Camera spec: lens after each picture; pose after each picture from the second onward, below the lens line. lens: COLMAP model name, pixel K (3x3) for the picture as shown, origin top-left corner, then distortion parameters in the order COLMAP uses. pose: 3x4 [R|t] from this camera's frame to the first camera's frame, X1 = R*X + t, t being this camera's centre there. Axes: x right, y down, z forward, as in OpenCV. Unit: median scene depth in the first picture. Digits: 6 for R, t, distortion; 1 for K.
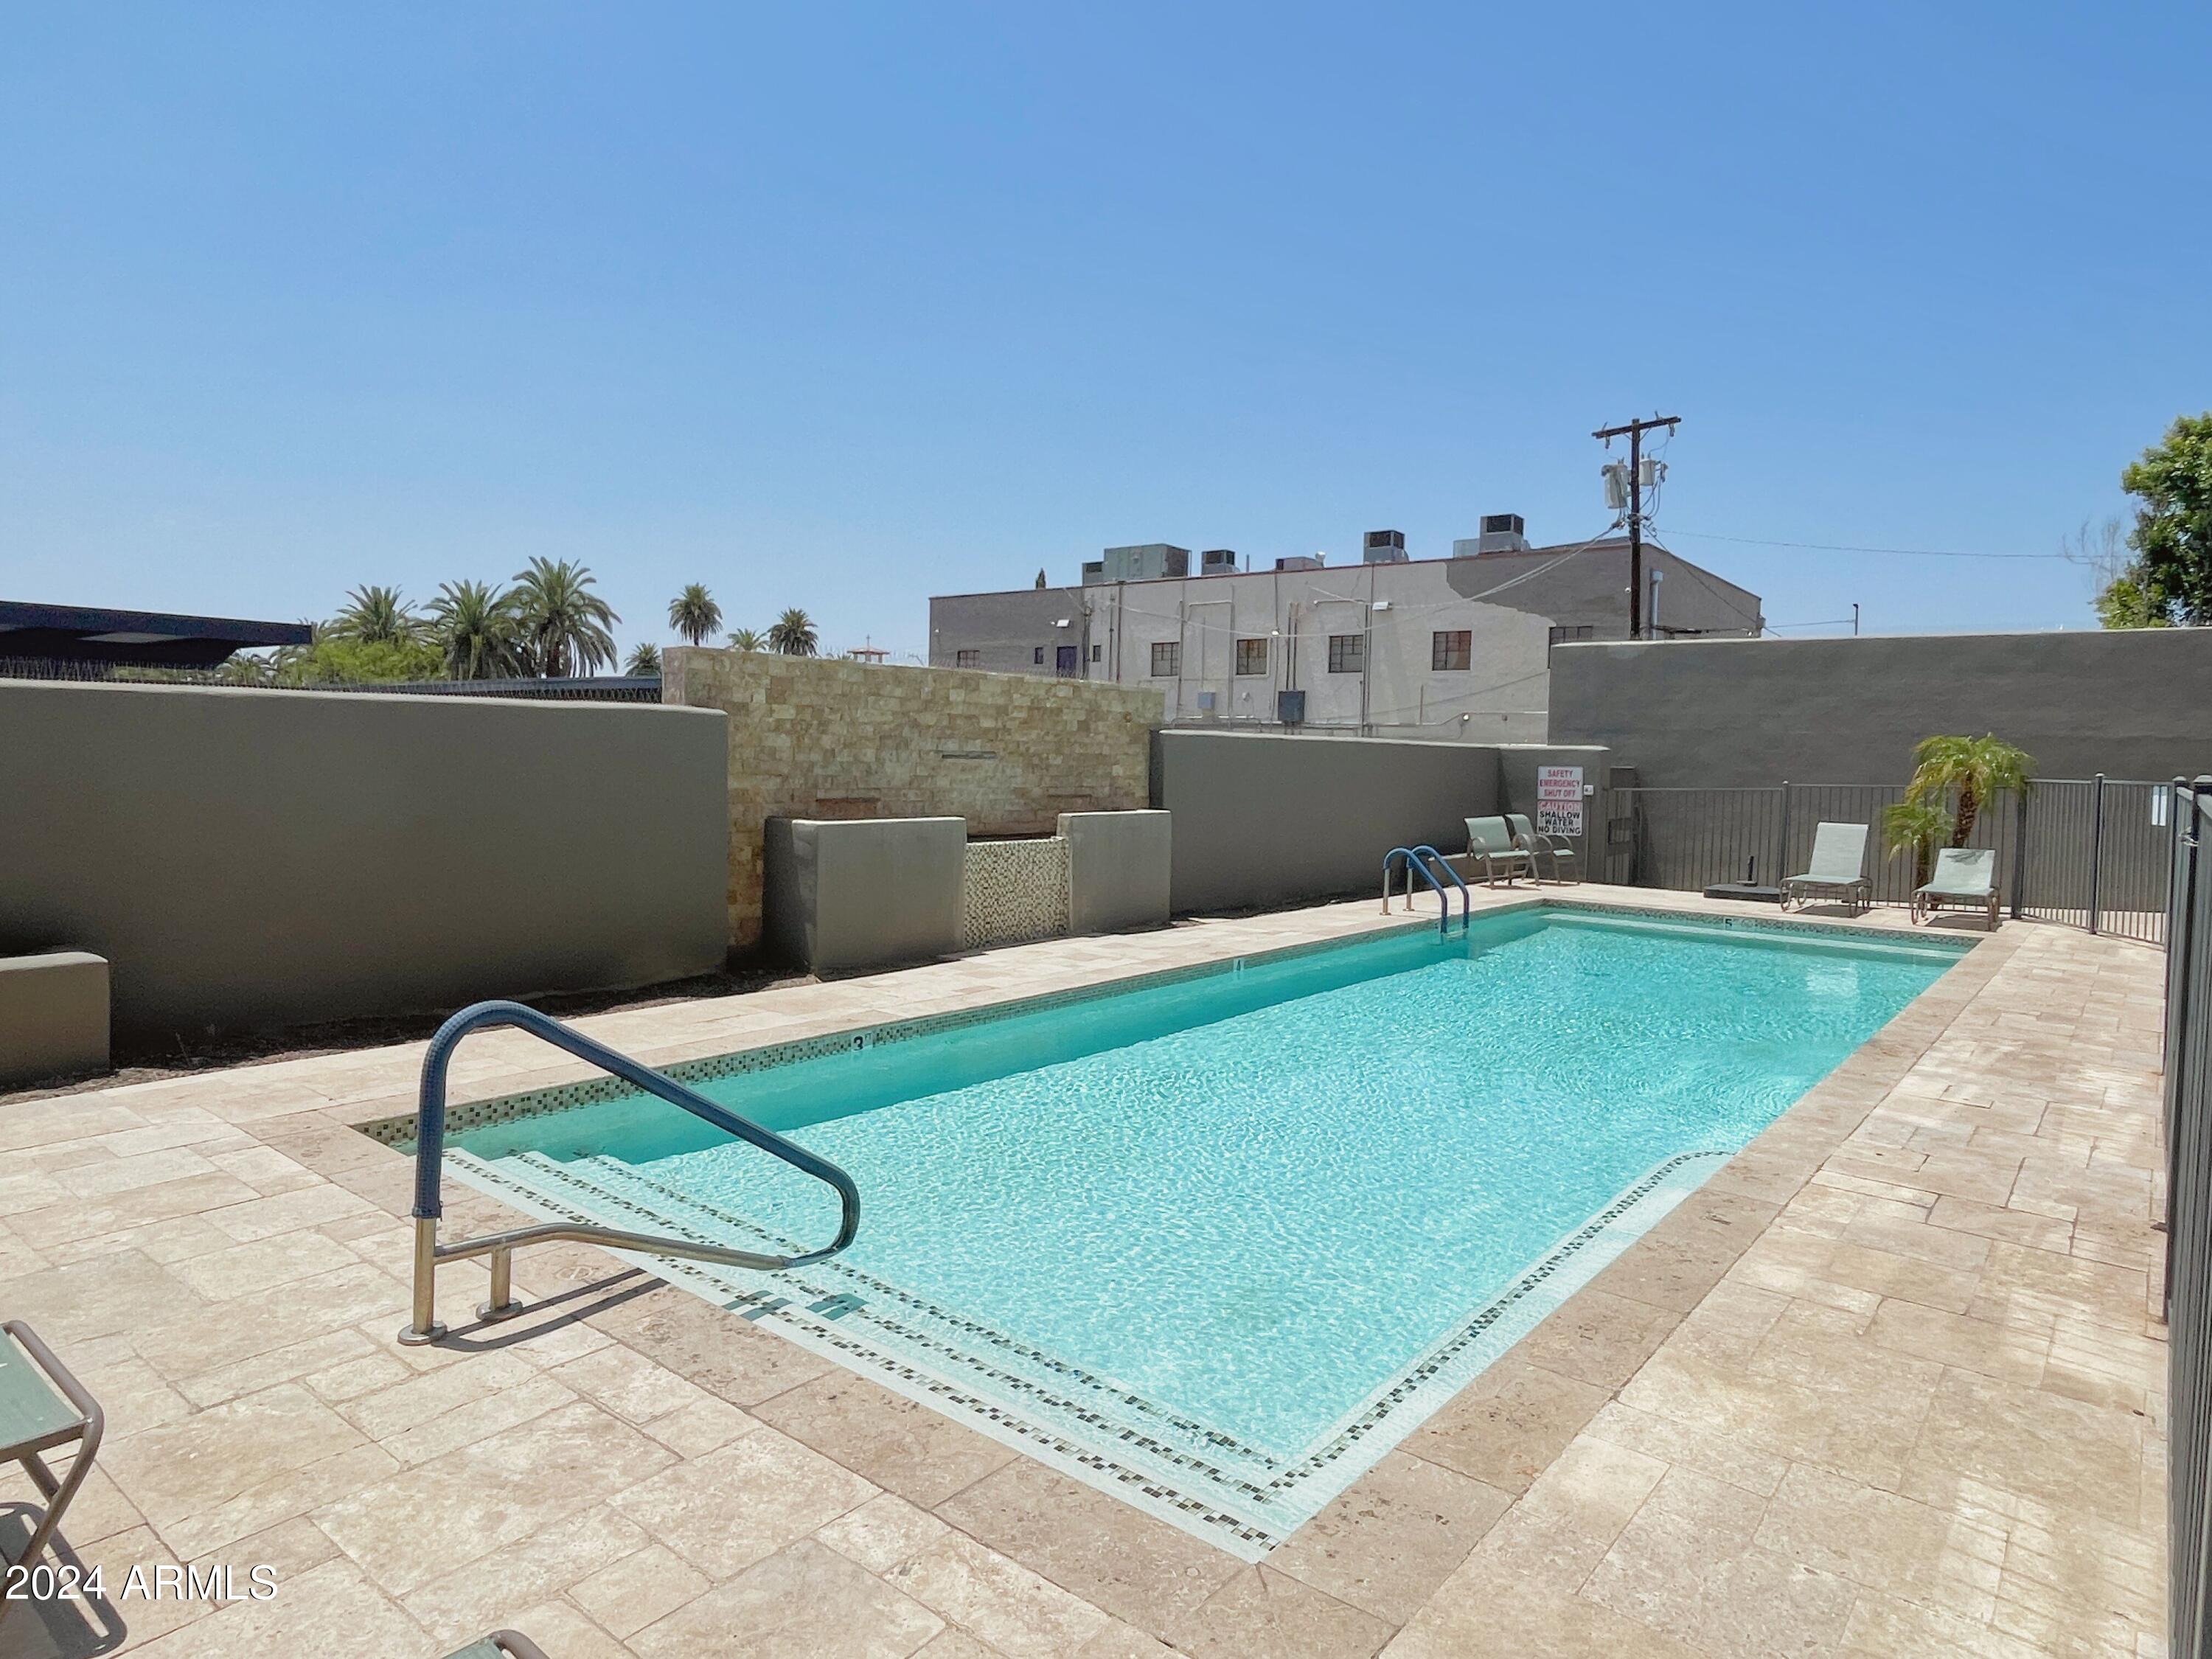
lens RADIAL K [[1300.8, 0, 1106.9], [0, 1300.8, 813.2], [0, 0, 1]] dist [-0.010158, -0.001169]
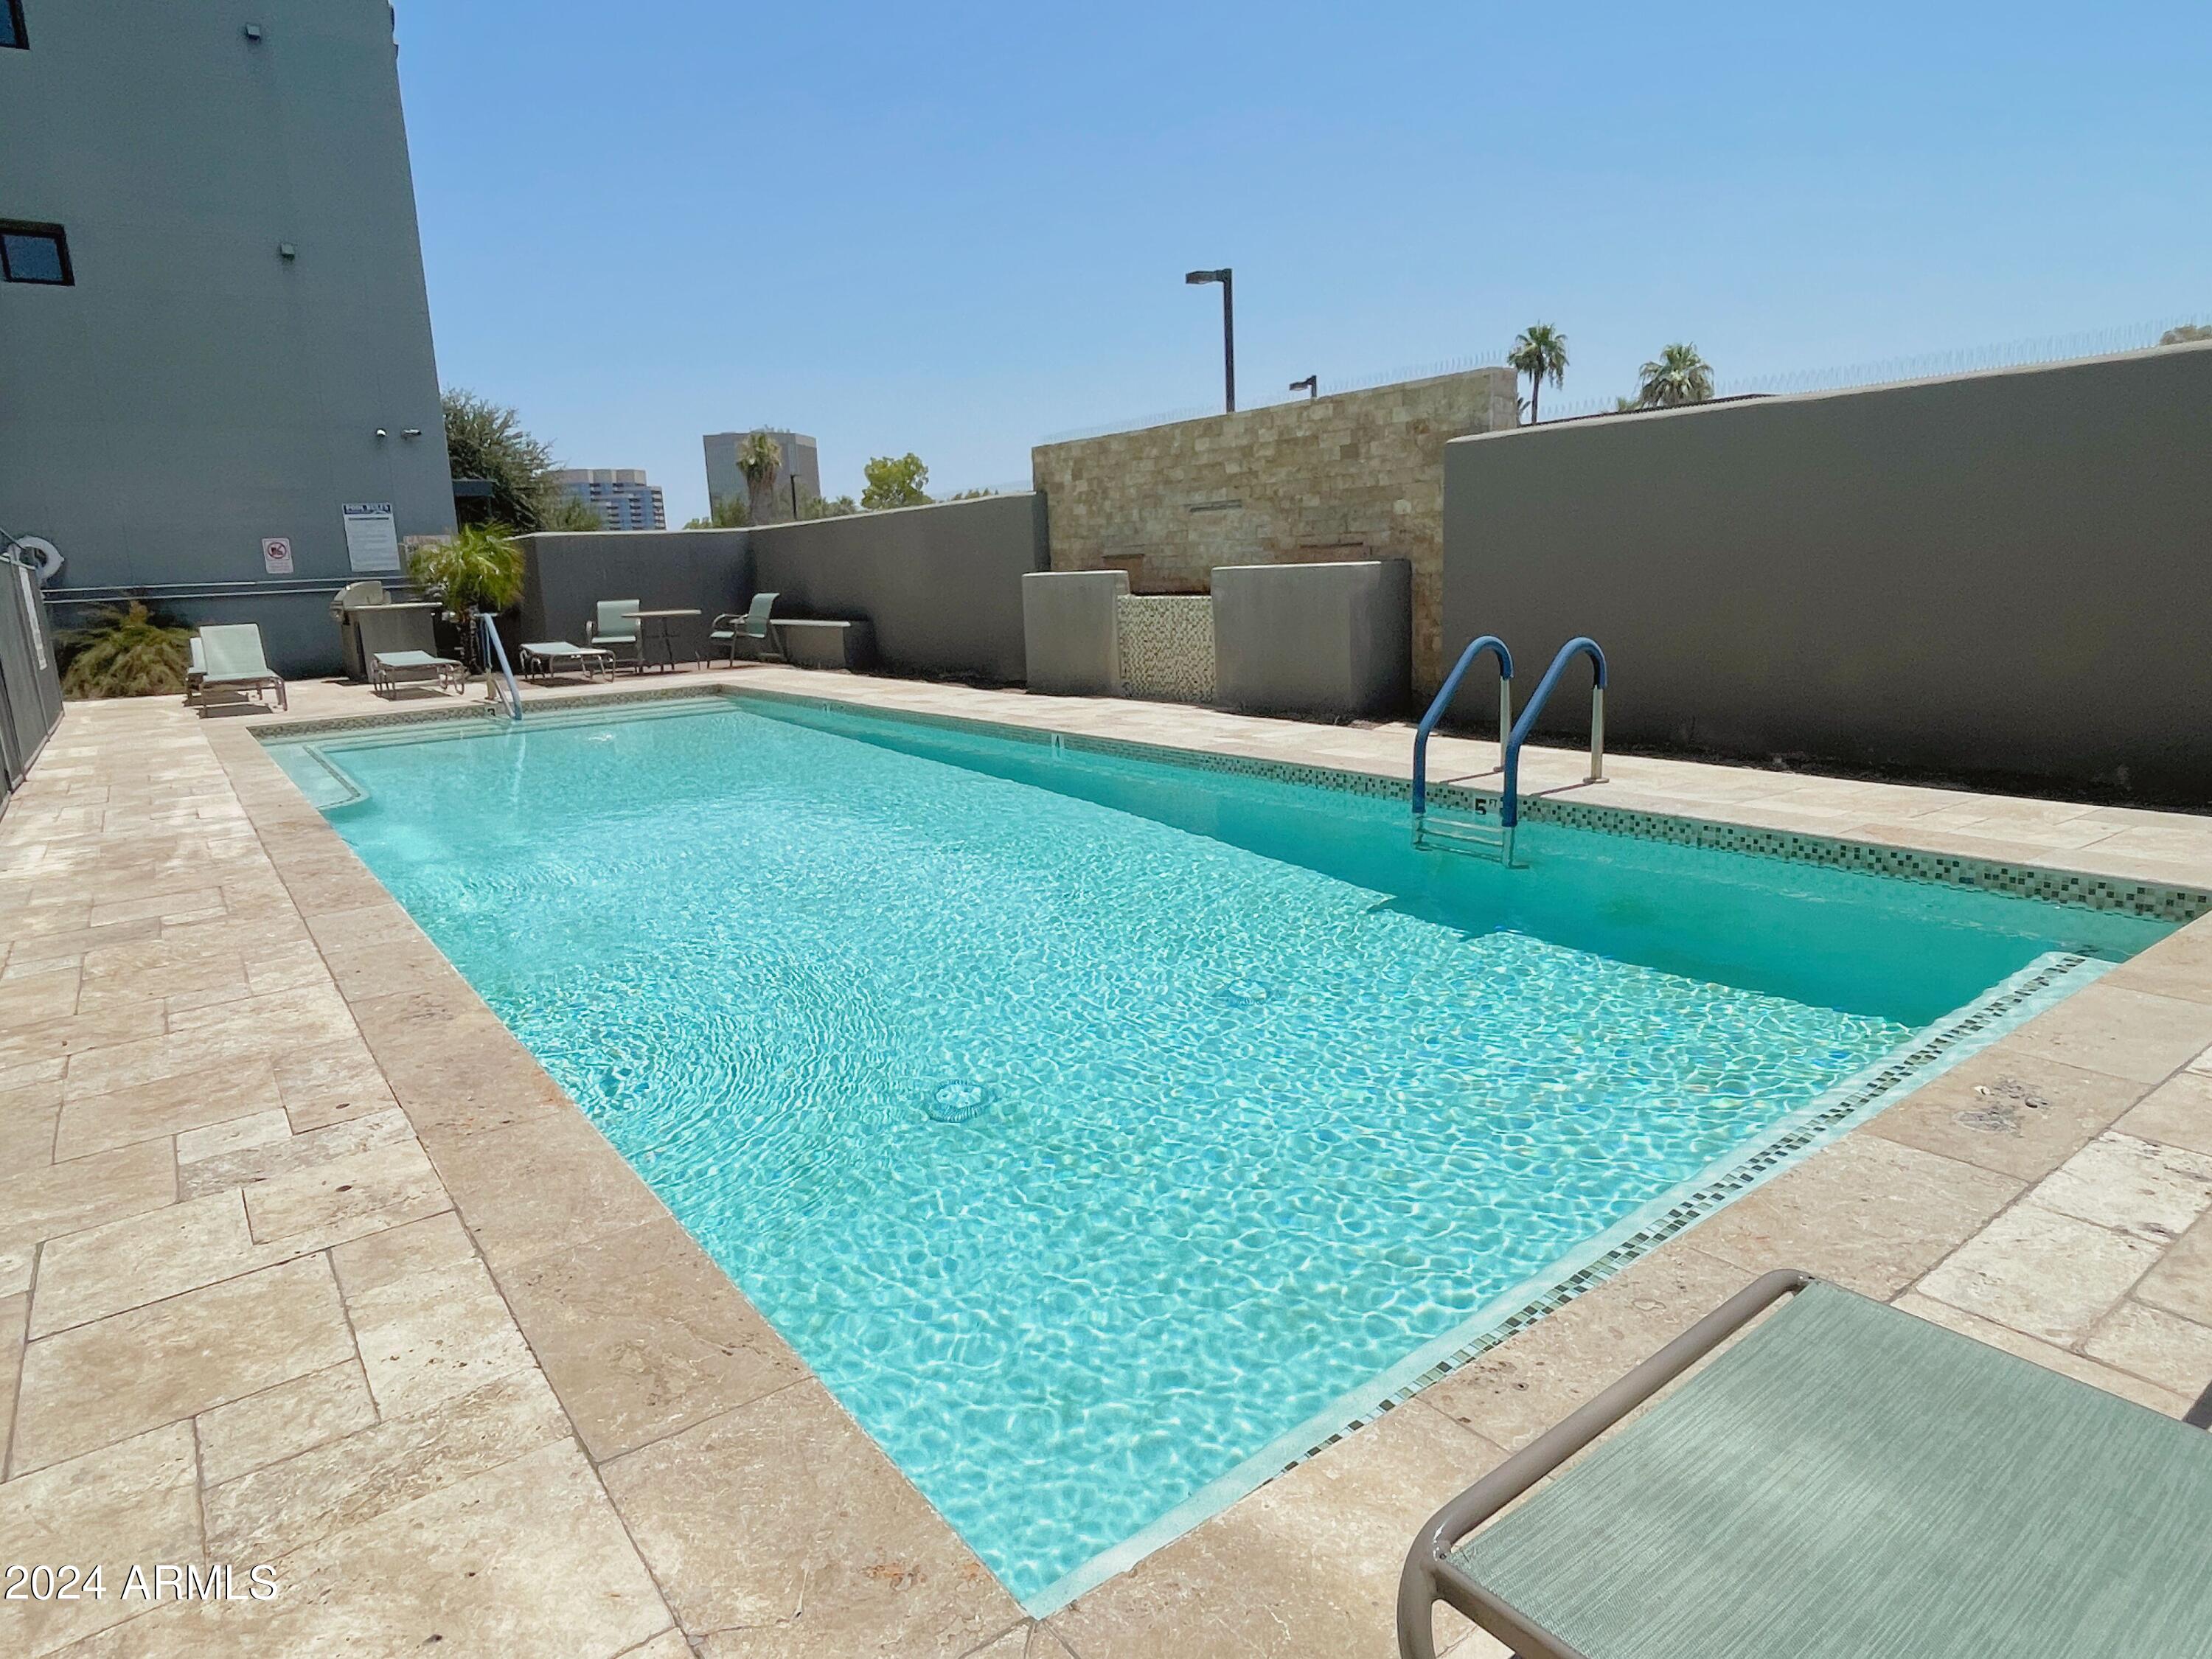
lens RADIAL K [[1300.8, 0, 1112.7], [0, 1300.8, 835.5], [0, 0, 1]] dist [-0.010158, -0.001169]
pose [[-0.260713, 0.185716, -0.947385, 0.872970], [-0.009070, 0.980808, 0.194764, 0.008123], [0.965374, 0.059370, -0.254025, 1.186146]]
